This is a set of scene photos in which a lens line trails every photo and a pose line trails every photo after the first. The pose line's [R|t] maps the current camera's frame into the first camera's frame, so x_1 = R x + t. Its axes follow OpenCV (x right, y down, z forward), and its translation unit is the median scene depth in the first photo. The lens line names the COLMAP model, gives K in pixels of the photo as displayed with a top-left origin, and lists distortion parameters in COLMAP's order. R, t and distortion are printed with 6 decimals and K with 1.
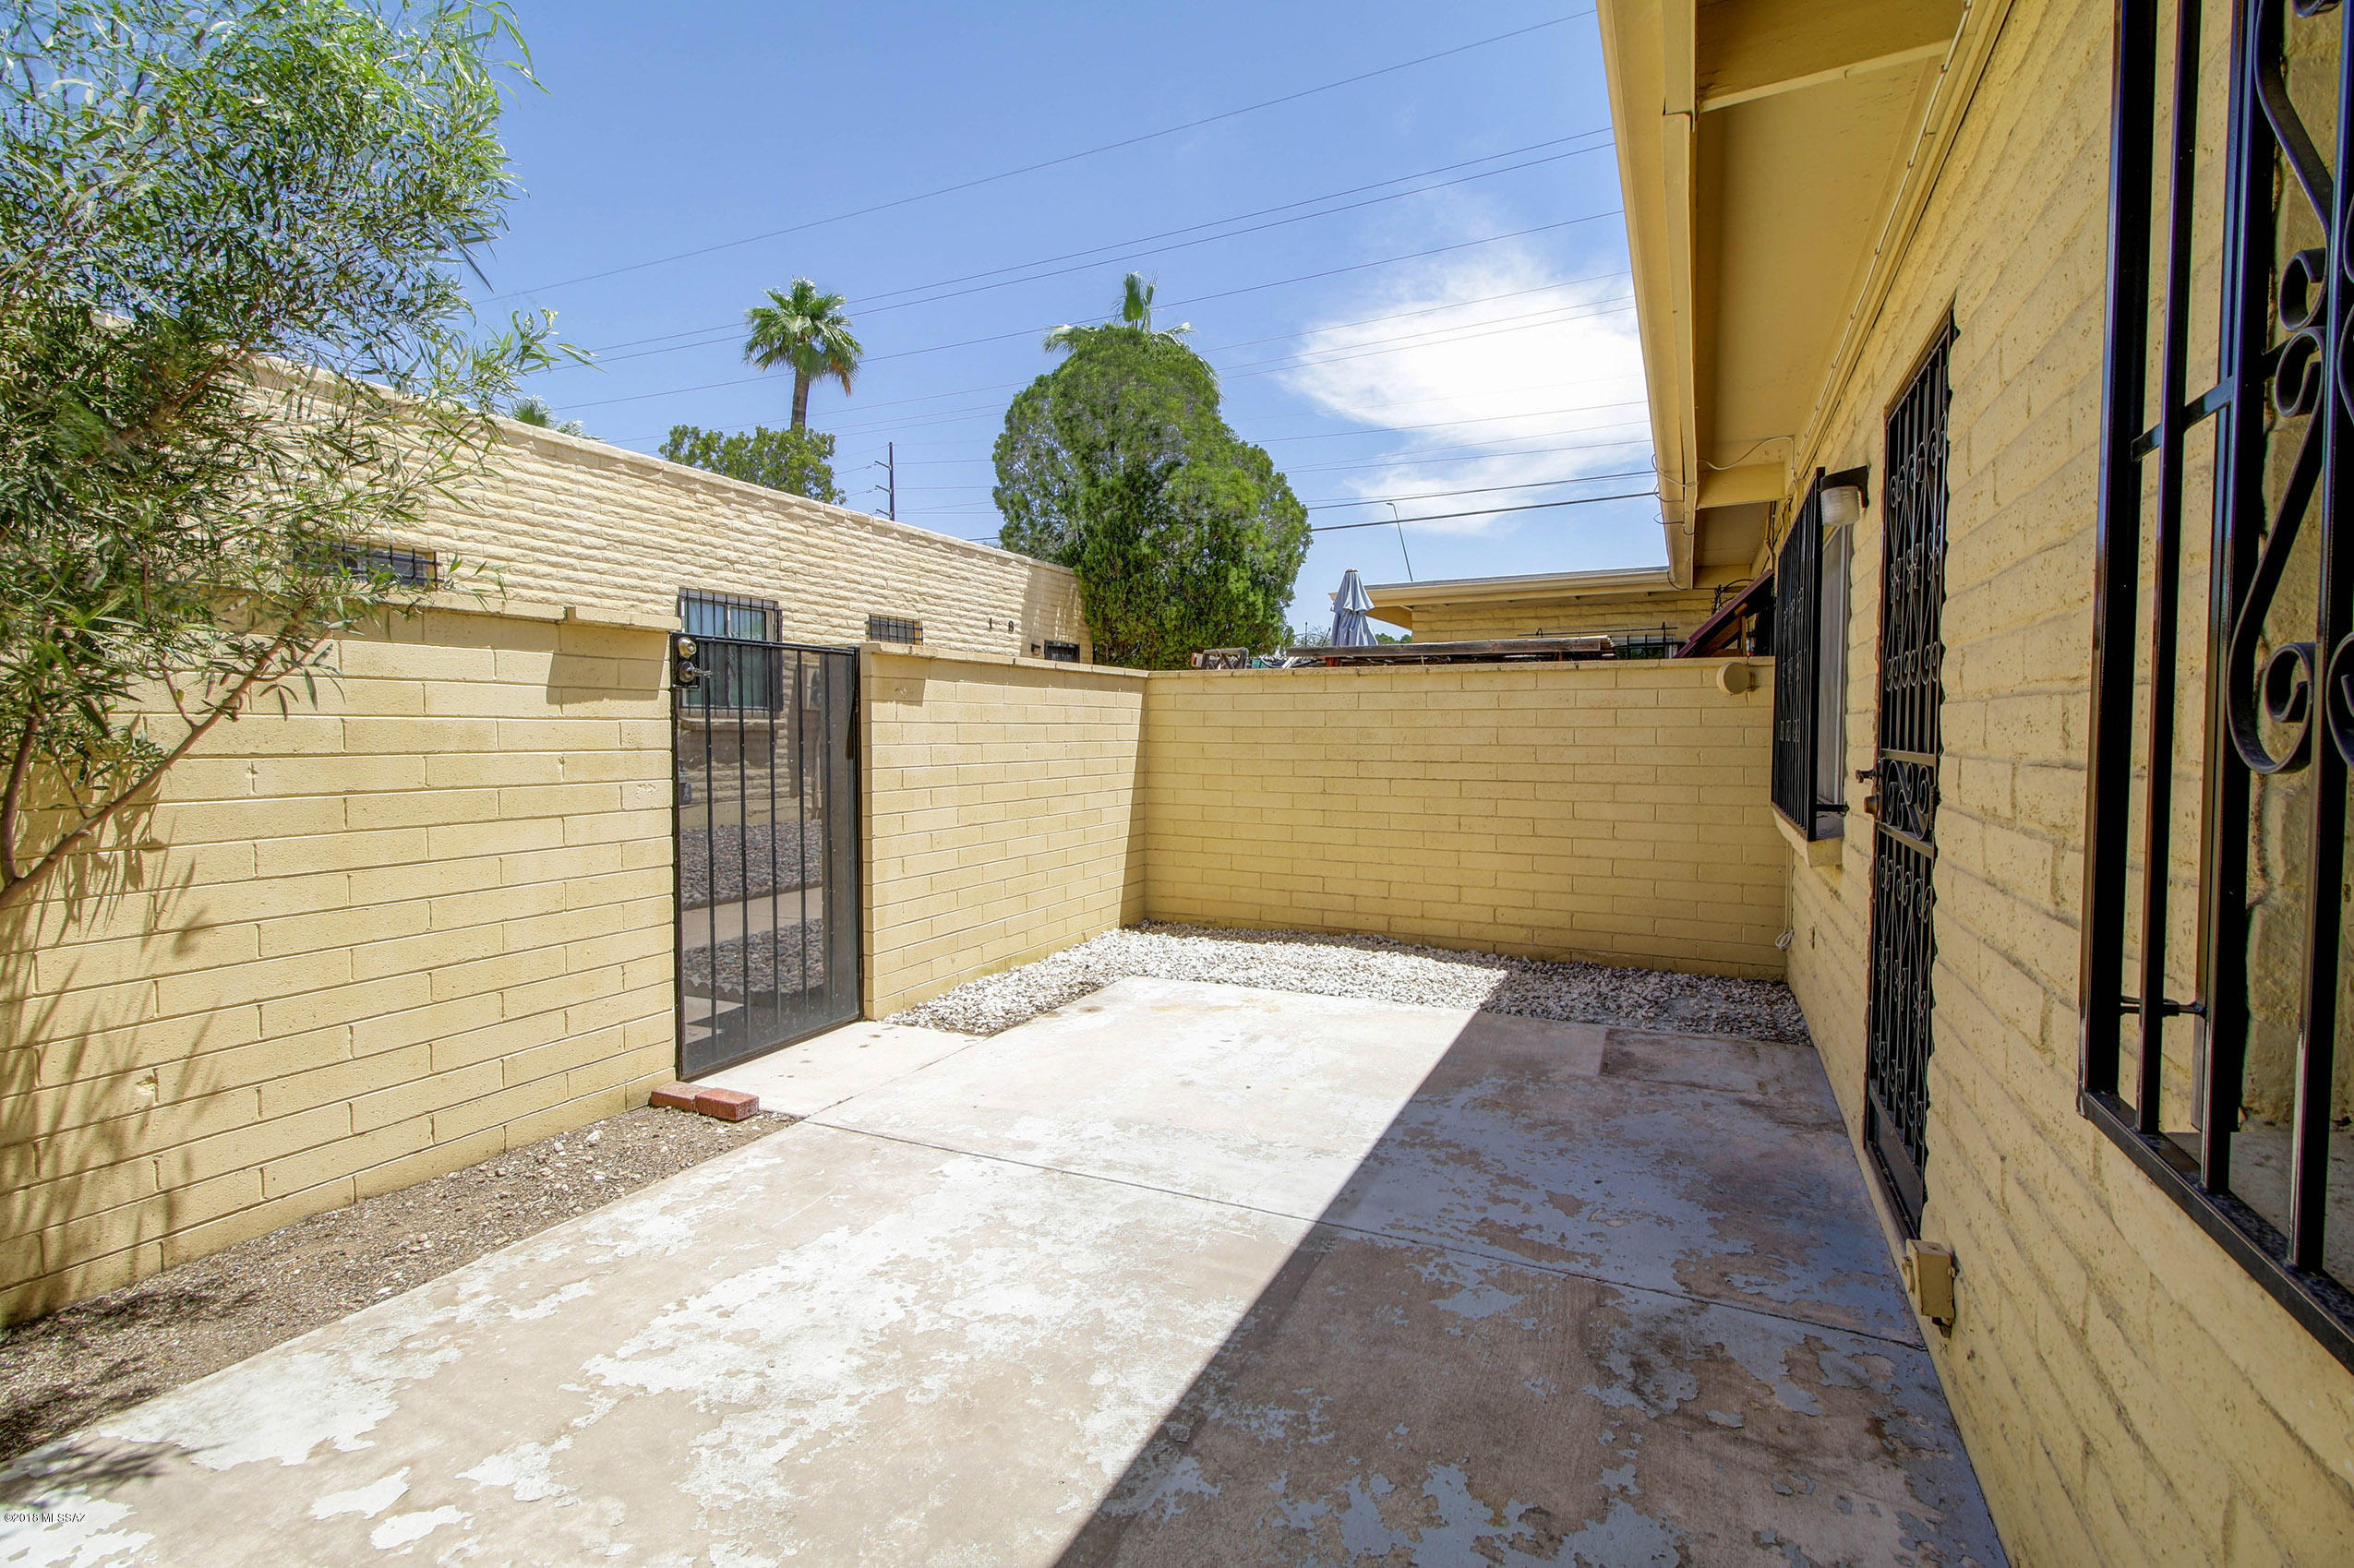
lens RADIAL K [[1074.5, 0, 1171.7], [0, 1074.5, 798.6], [0, 0, 1]] dist [0.020303, -0.009705]
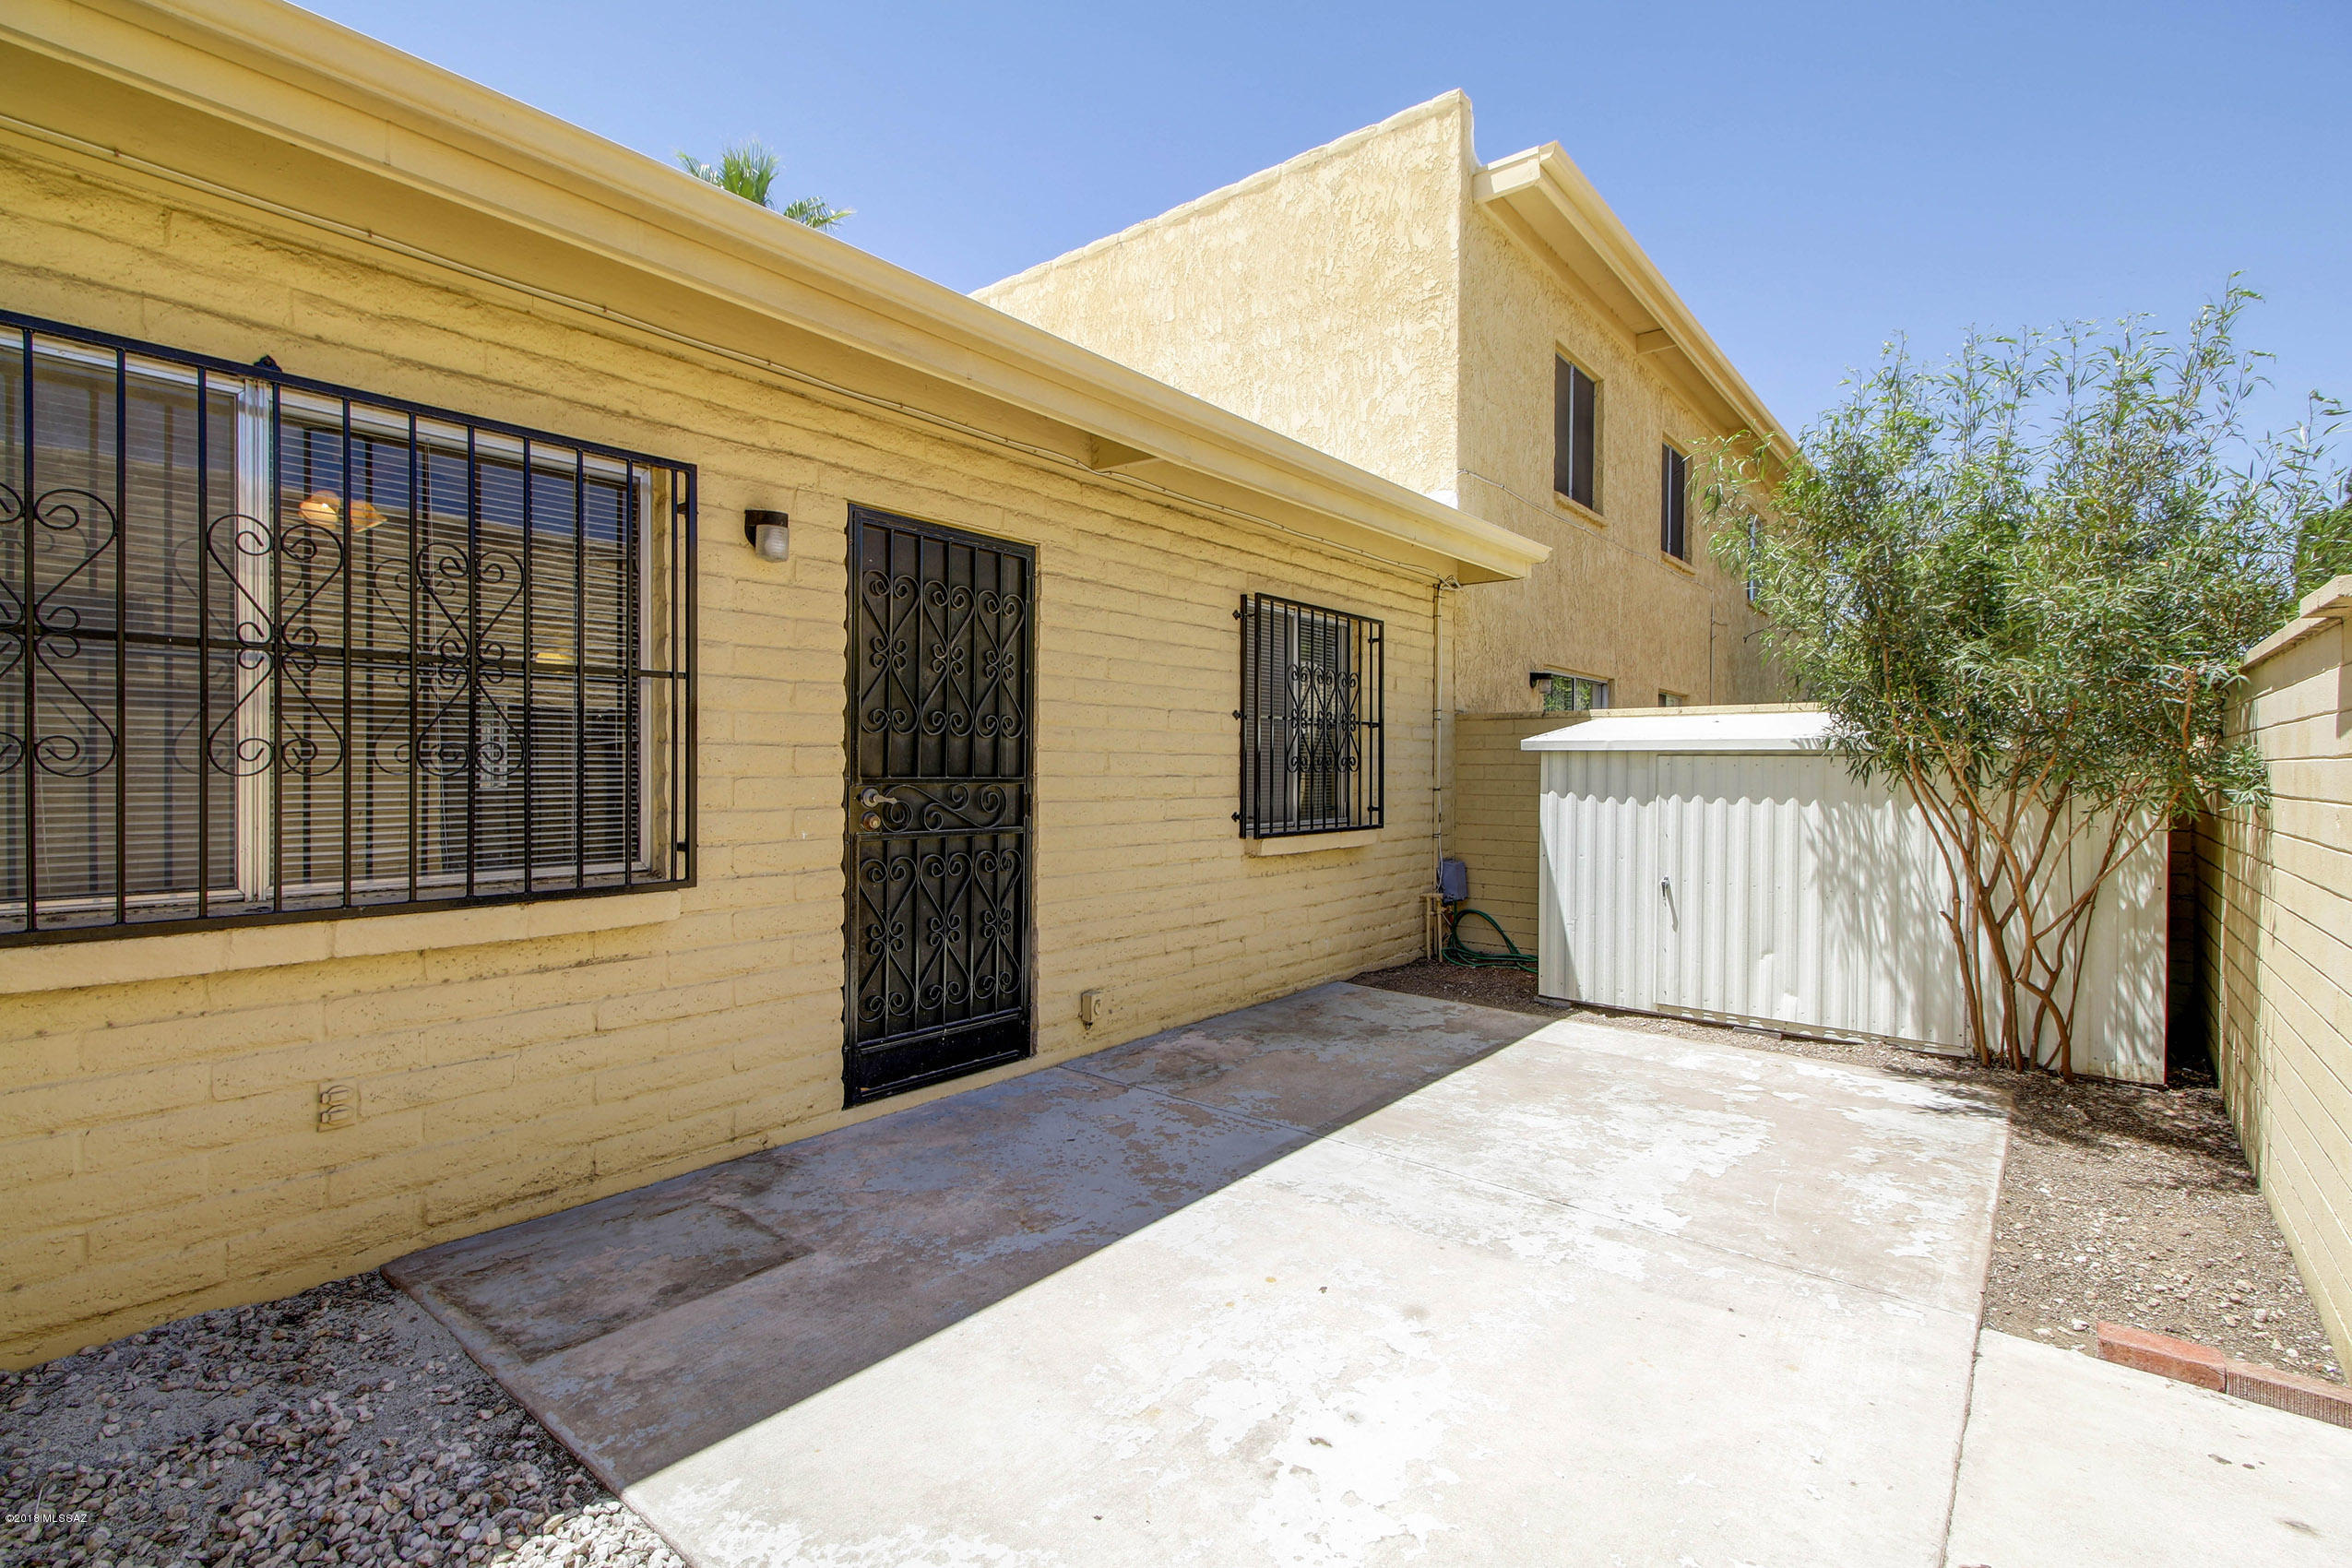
lens RADIAL K [[1073.7, 0, 1174.1], [0, 1073.7, 768.2], [0, 0, 1]] dist [0.020303, -0.009705]
pose [[-0.972466, -0.008295, 0.232898, 0.008758], [0.006653, 0.997971, 0.063321, -0.134680], [-0.232951, 0.063127, -0.970437, 2.149091]]
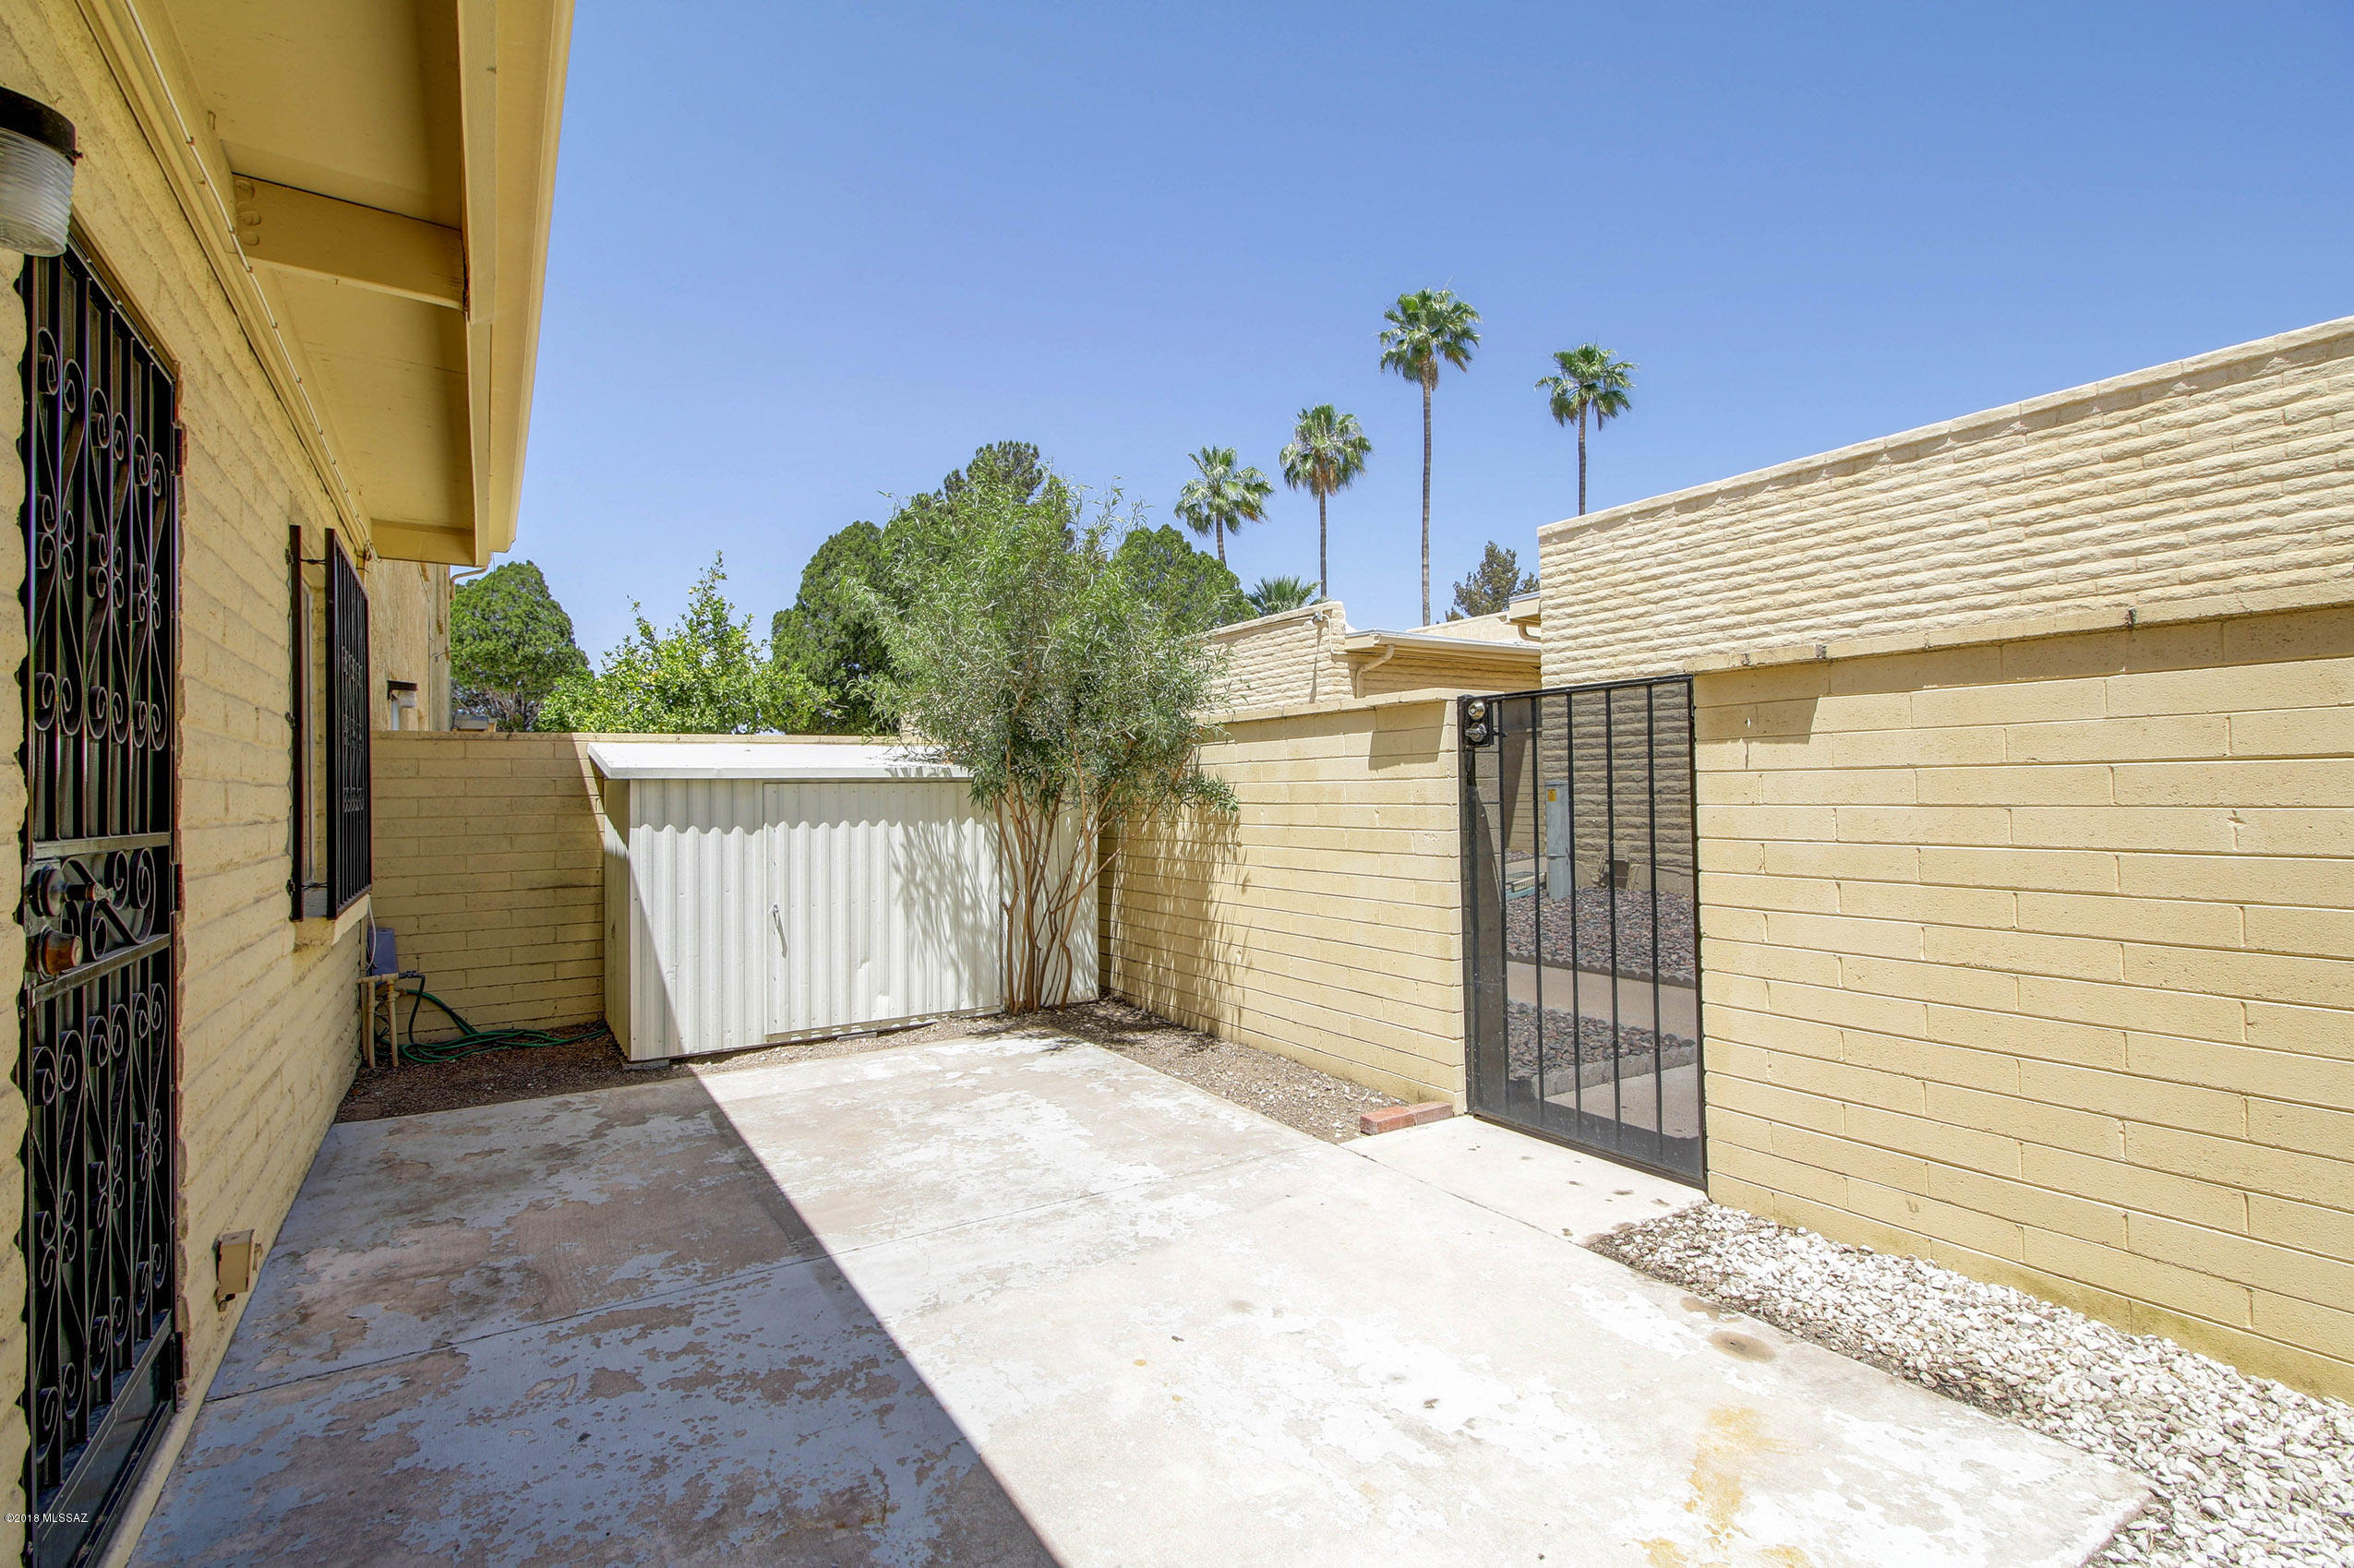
lens RADIAL K [[1074.5, 0, 1173.7], [0, 1074.5, 776.8], [0, 0, 1]] dist [0.020303, -0.009705]
pose [[-0.527453, -0.004530, -0.849572, 0.811385], [-0.039862, 0.999016, 0.019421, -0.107847], [0.848649, 0.044109, -0.527115, 1.715215]]
